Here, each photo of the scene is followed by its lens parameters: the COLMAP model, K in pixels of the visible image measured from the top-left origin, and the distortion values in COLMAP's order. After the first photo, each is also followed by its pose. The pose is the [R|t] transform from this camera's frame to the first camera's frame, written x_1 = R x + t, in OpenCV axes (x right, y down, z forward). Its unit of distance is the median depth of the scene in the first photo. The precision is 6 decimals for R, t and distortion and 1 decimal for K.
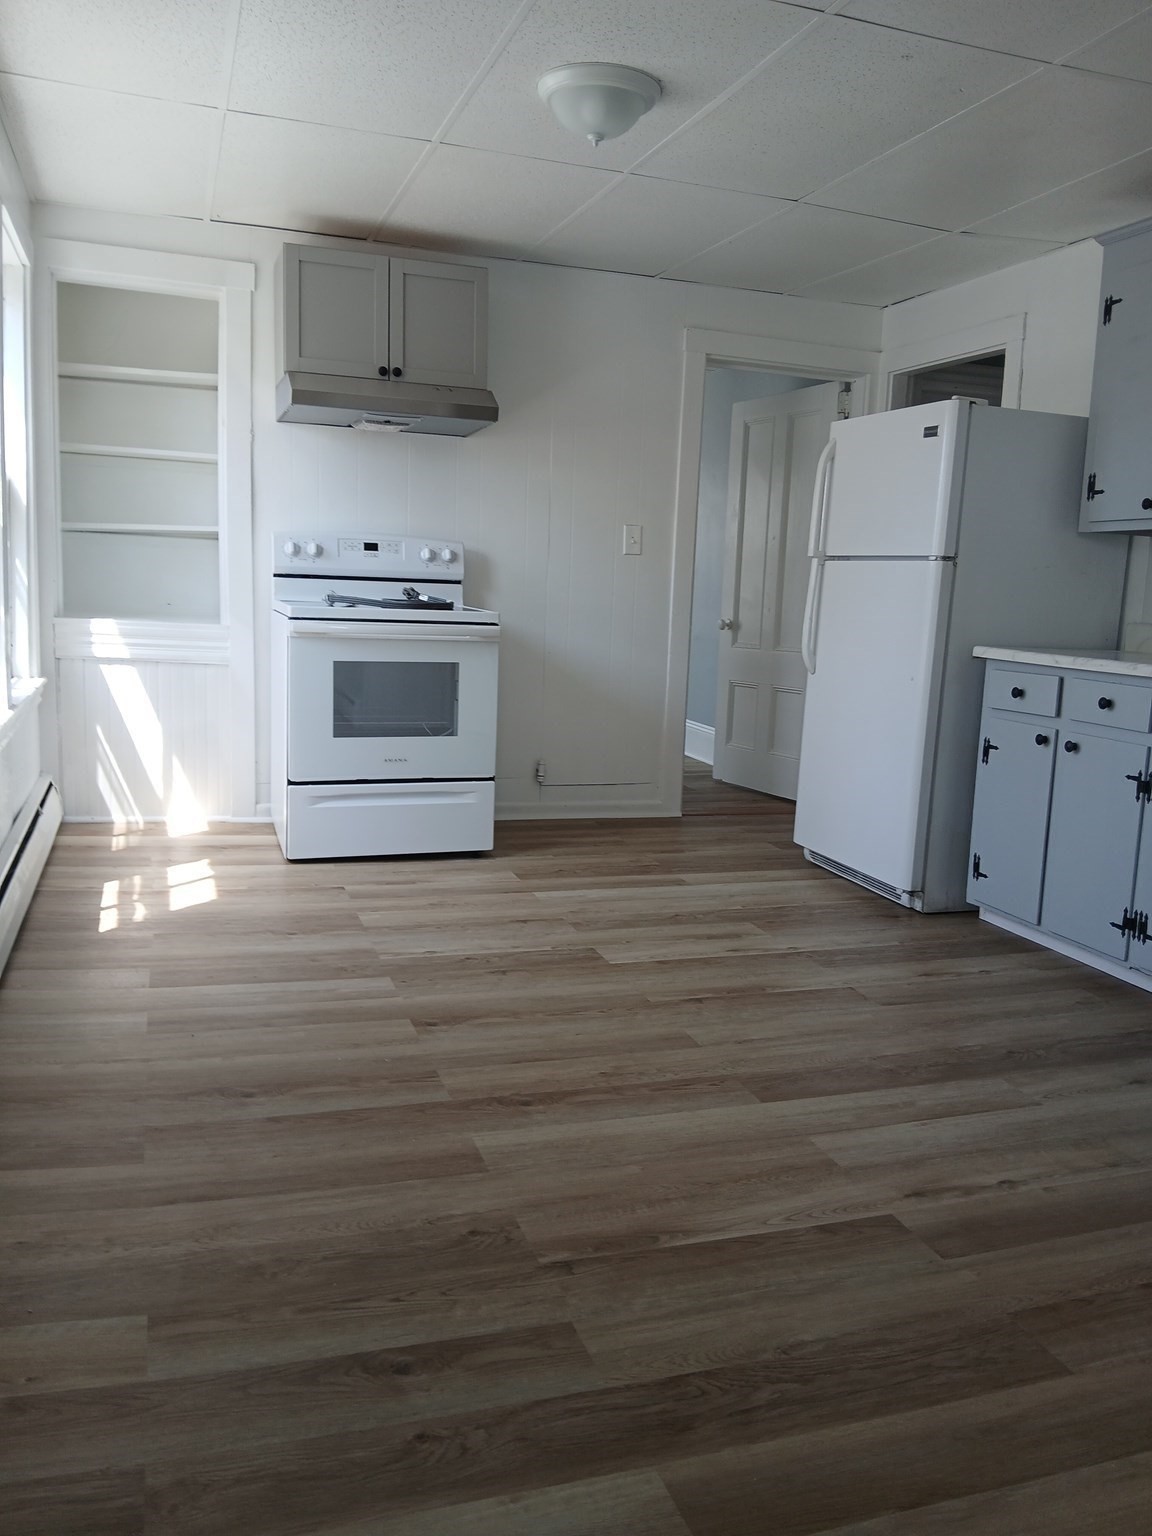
lens RADIAL K [[1208.7, 0, 577.7], [0, 1208.7, 770.4], [0, 0, 1]] dist [0.011810, -0.011451]
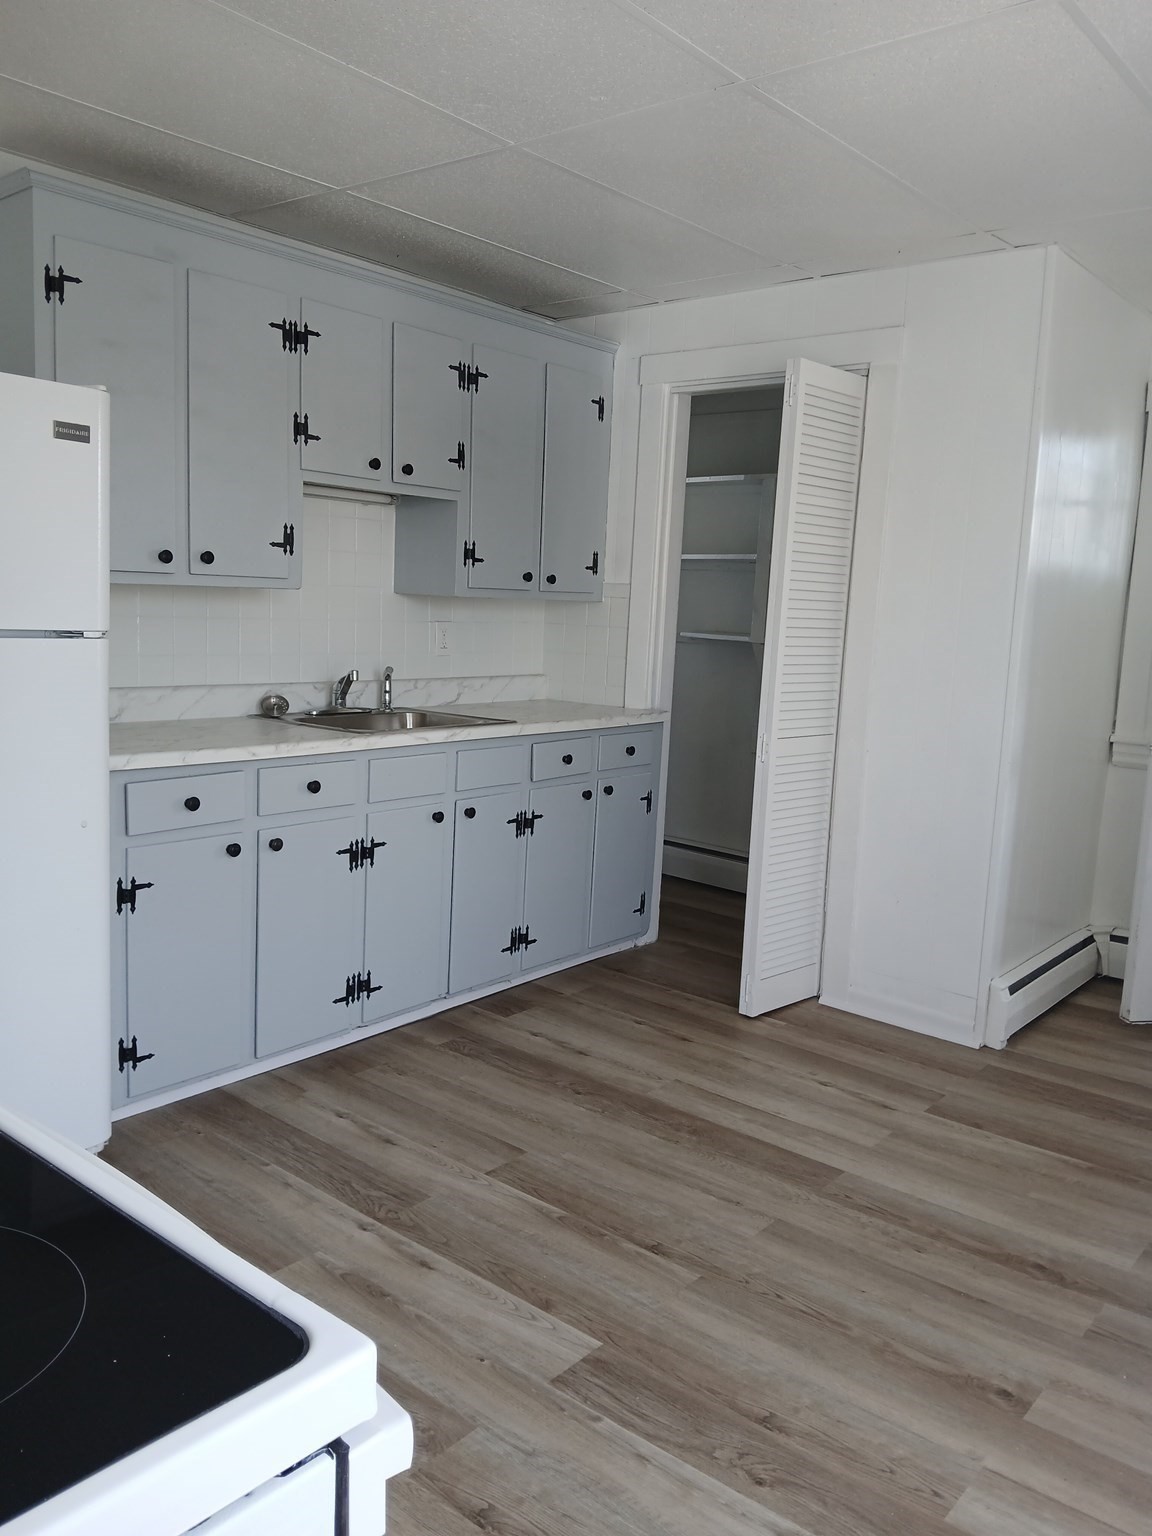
lens RADIAL K [[1208.7, 0, 573.8], [0, 1208.7, 762.0], [0, 0, 1]] dist [0.011810, -0.011451]
pose [[-0.523069, -0.188424, 0.831201, -0.477340], [0.058481, 0.965022, 0.255562, -0.325973], [-0.850282, 0.182286, -0.493754, 1.397386]]
